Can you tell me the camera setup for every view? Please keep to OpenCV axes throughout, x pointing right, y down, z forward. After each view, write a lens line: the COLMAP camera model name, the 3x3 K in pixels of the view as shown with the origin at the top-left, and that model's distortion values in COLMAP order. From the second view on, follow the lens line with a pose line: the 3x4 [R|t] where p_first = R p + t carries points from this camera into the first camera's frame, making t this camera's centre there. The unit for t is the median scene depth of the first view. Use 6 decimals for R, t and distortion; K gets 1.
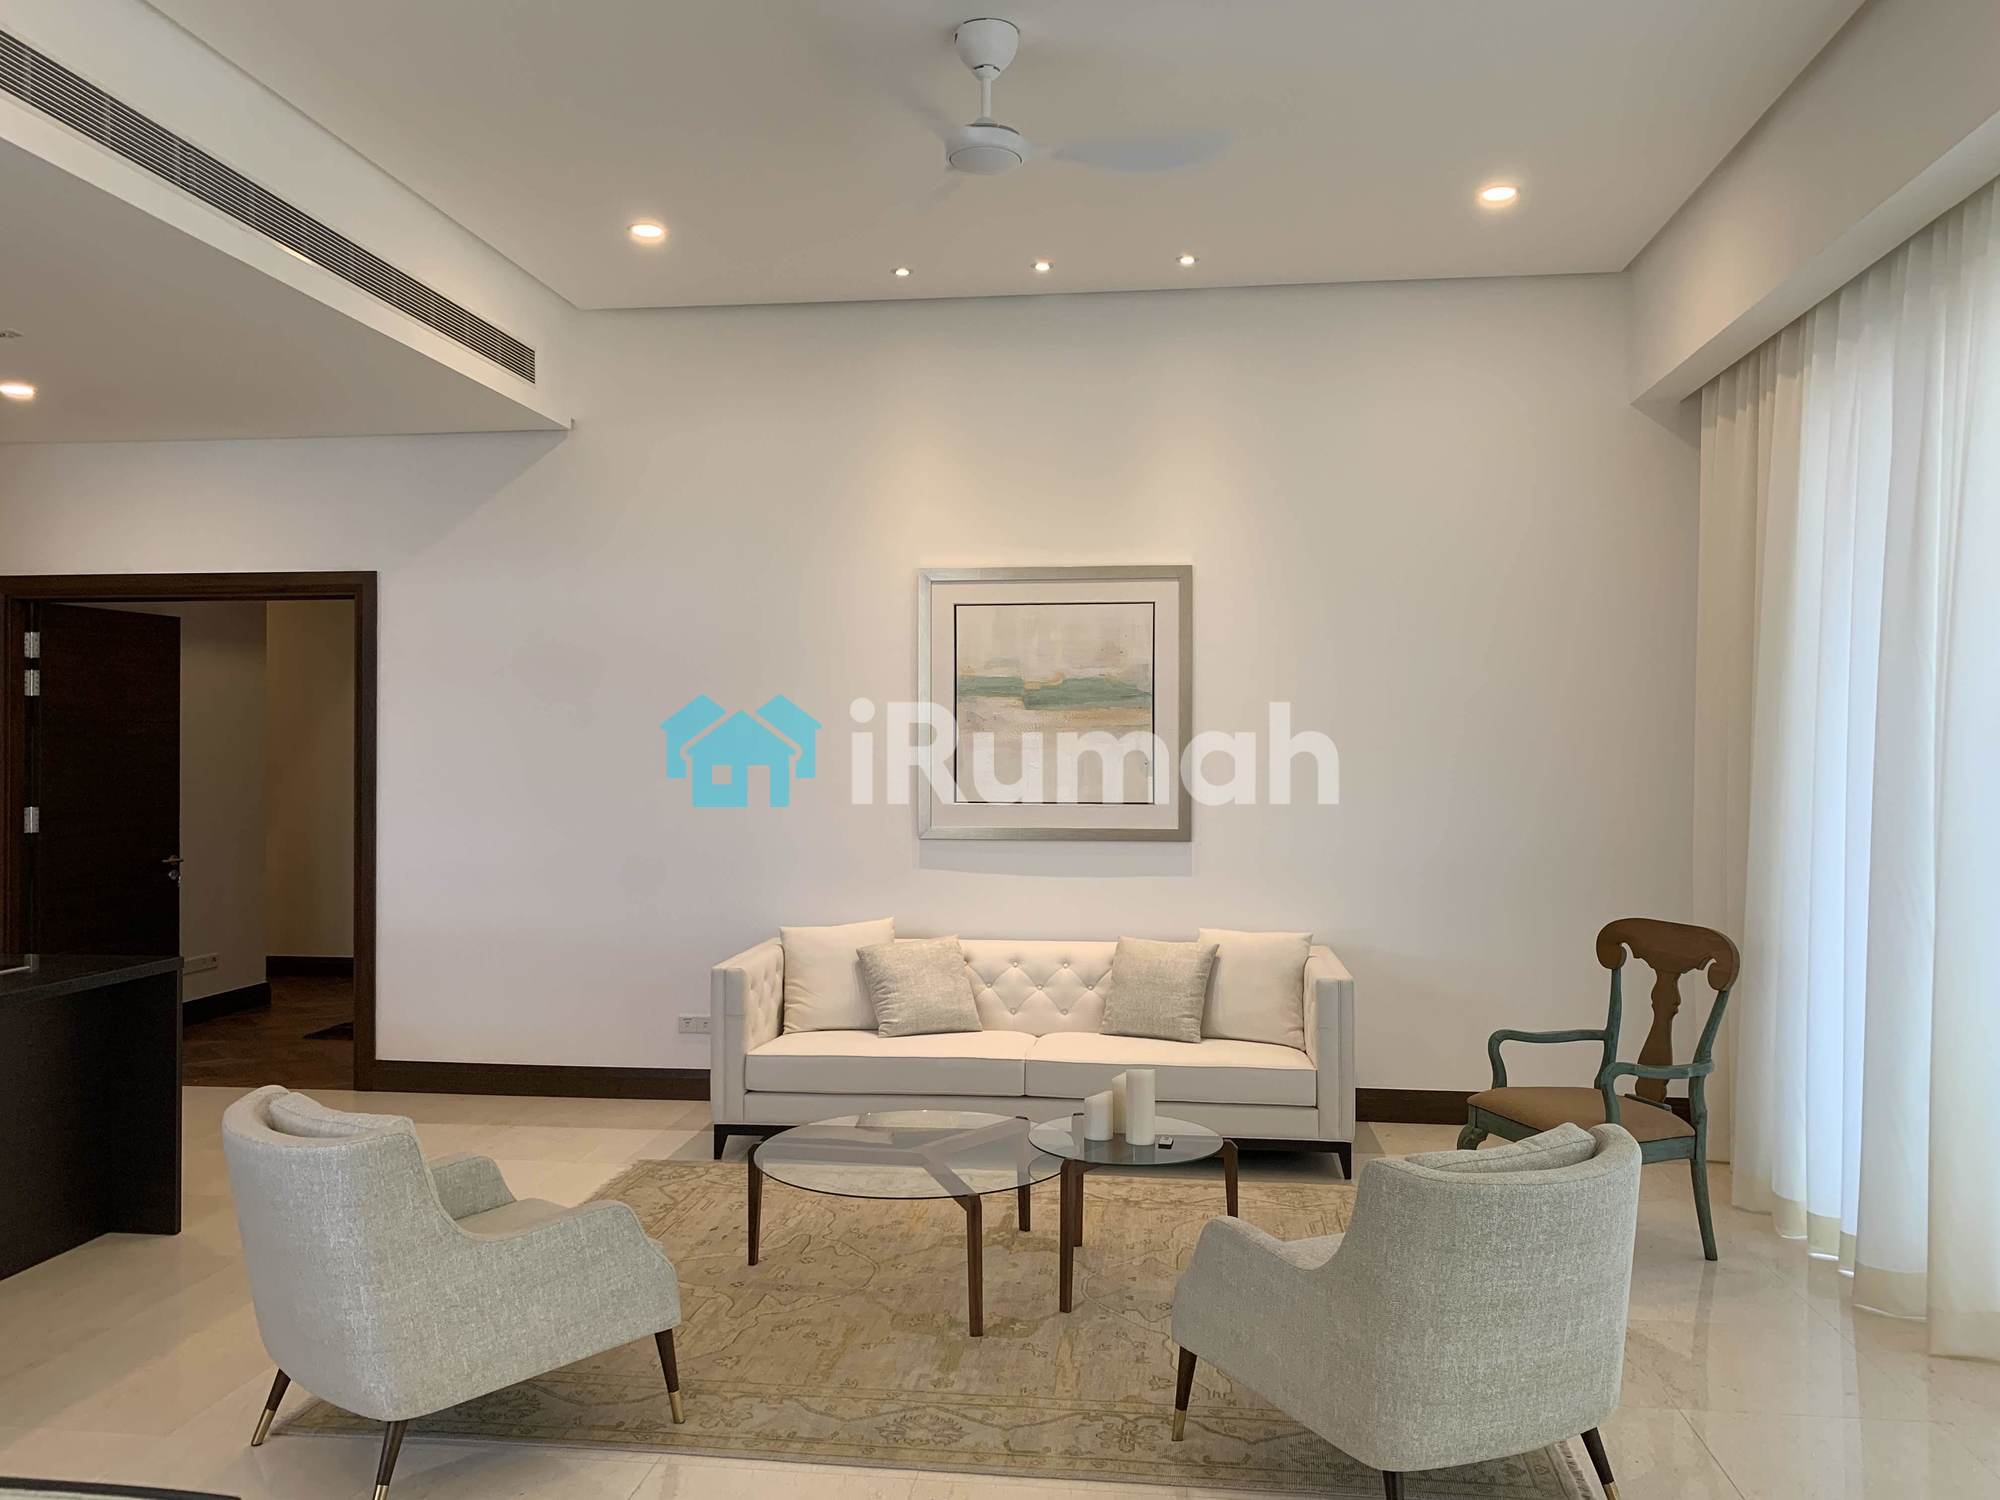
lens RADIAL K [[1547.2, 0, 1001.1], [0, 1547.2, 750.7], [0, 0, 1]] dist [0.003642, -0.002726]
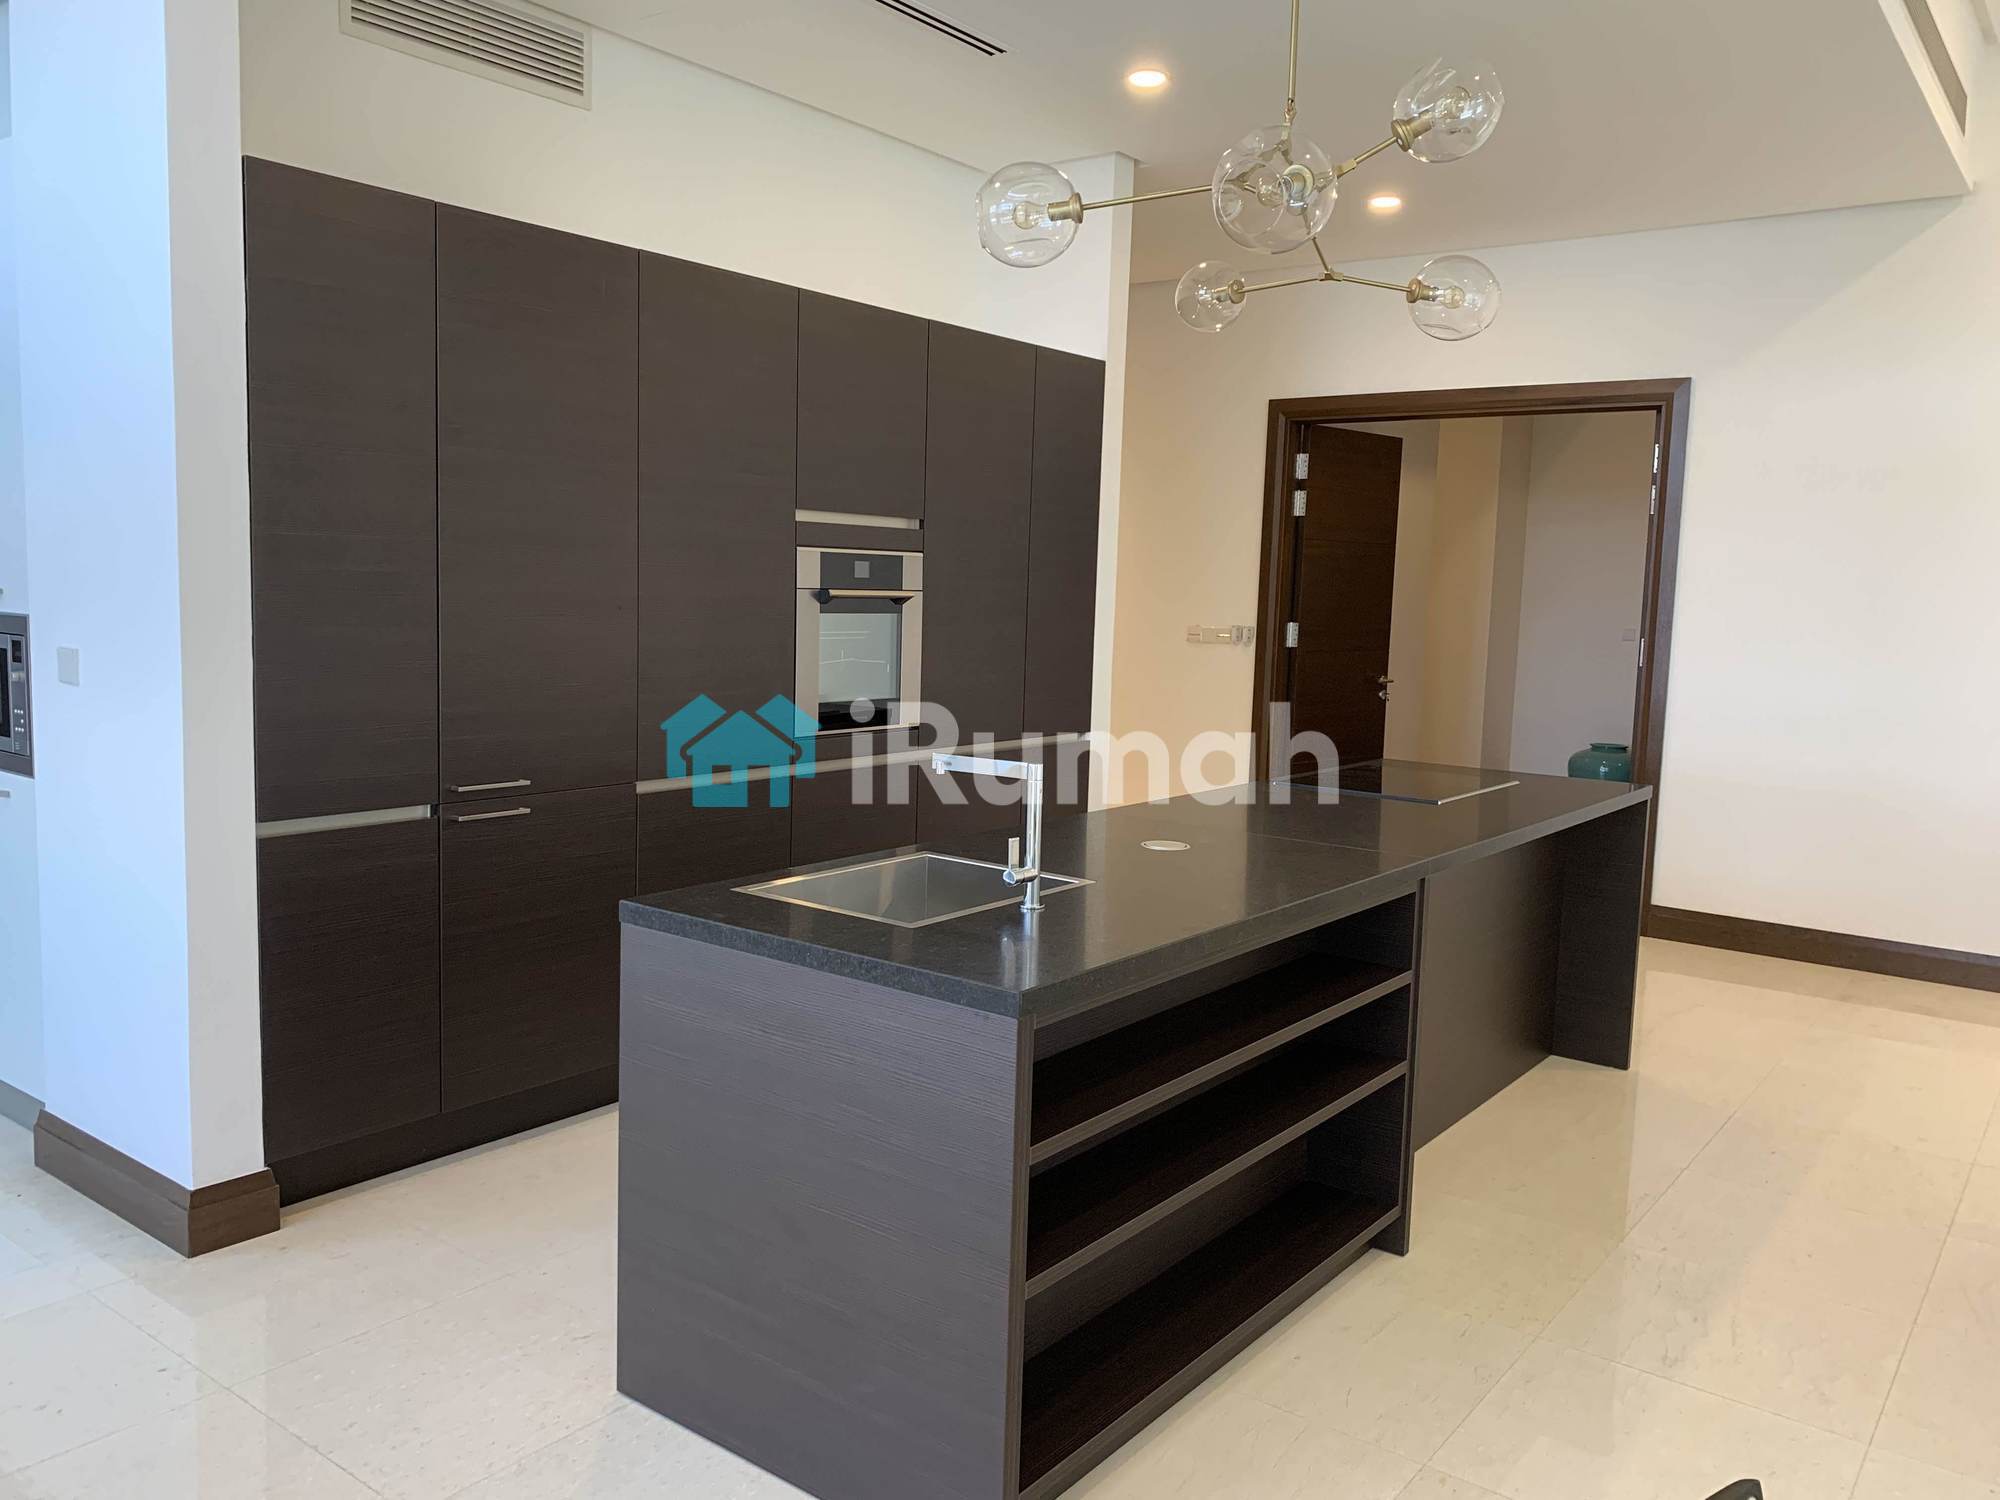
lens RADIAL K [[1547.2, 0, 999.8], [0, 1547.2, 751.3], [0, 0, 1]] dist [0.003642, -0.002726]
pose [[0.863891, 0.077346, -0.497705, -0.269534], [-0.023737, 0.993293, 0.113162, 0.008977], [0.503119, -0.085946, 0.859933, -0.009080]]
